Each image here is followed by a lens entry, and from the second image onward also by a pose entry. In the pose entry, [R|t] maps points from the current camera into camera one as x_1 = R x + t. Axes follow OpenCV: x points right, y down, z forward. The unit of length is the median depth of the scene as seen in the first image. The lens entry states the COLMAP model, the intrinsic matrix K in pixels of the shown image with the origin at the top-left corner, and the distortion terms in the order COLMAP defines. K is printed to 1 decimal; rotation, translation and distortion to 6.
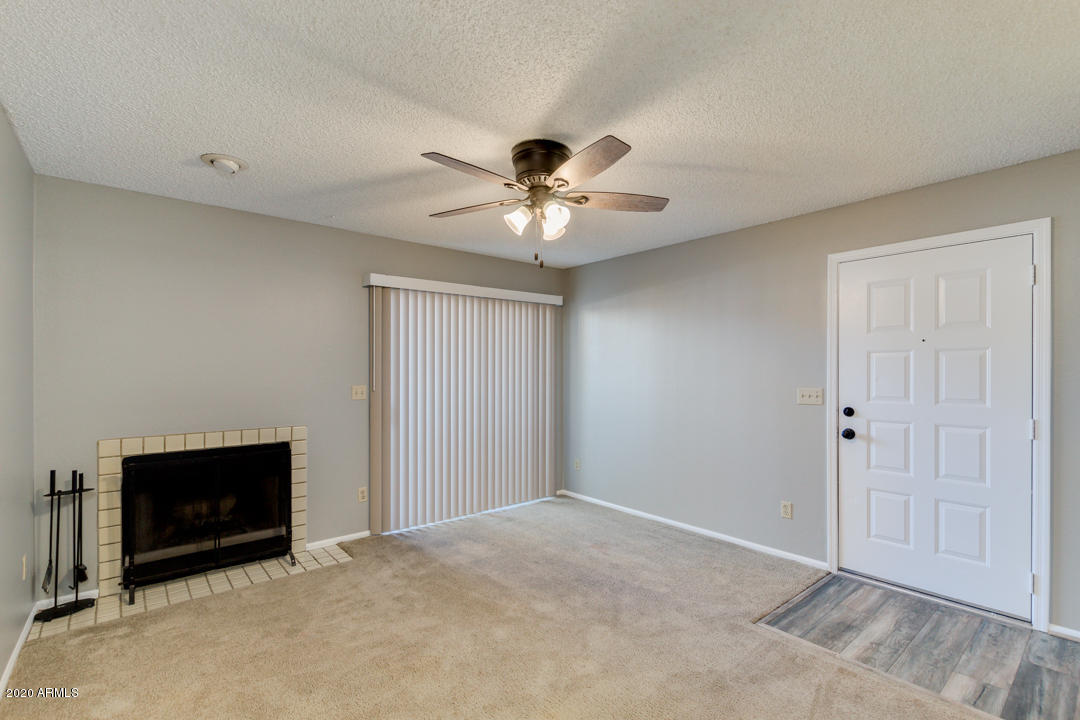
lens RADIAL K [[483.6, 0, 569.3], [0, 483.6, 381.0], [0, 0, 1]] dist [-0.001333, -0.000779]
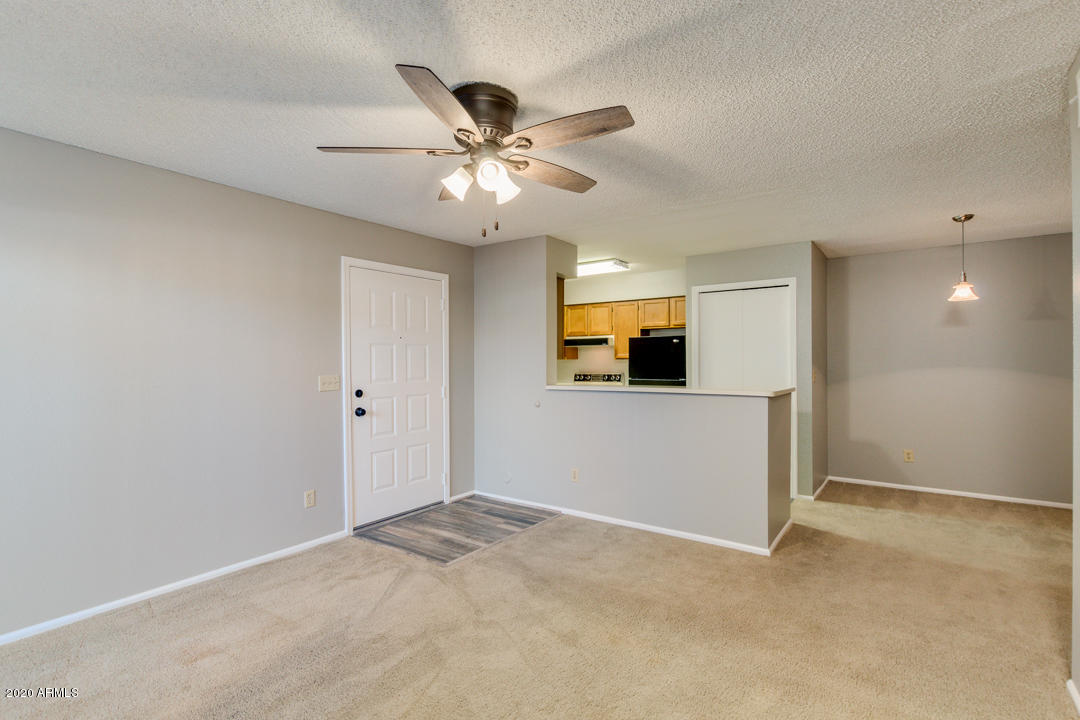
lens RADIAL K [[506.2, 0, 534.6], [0, 506.2, 360.7], [0, 0, 1]] dist [0.001468, 0.000342]
pose [[-0.202762, -0.007026, 0.979203, -0.873233], [0.015355, 0.999828, 0.010354, -0.027668], [-0.979108, 0.017135, -0.202619, 0.986512]]
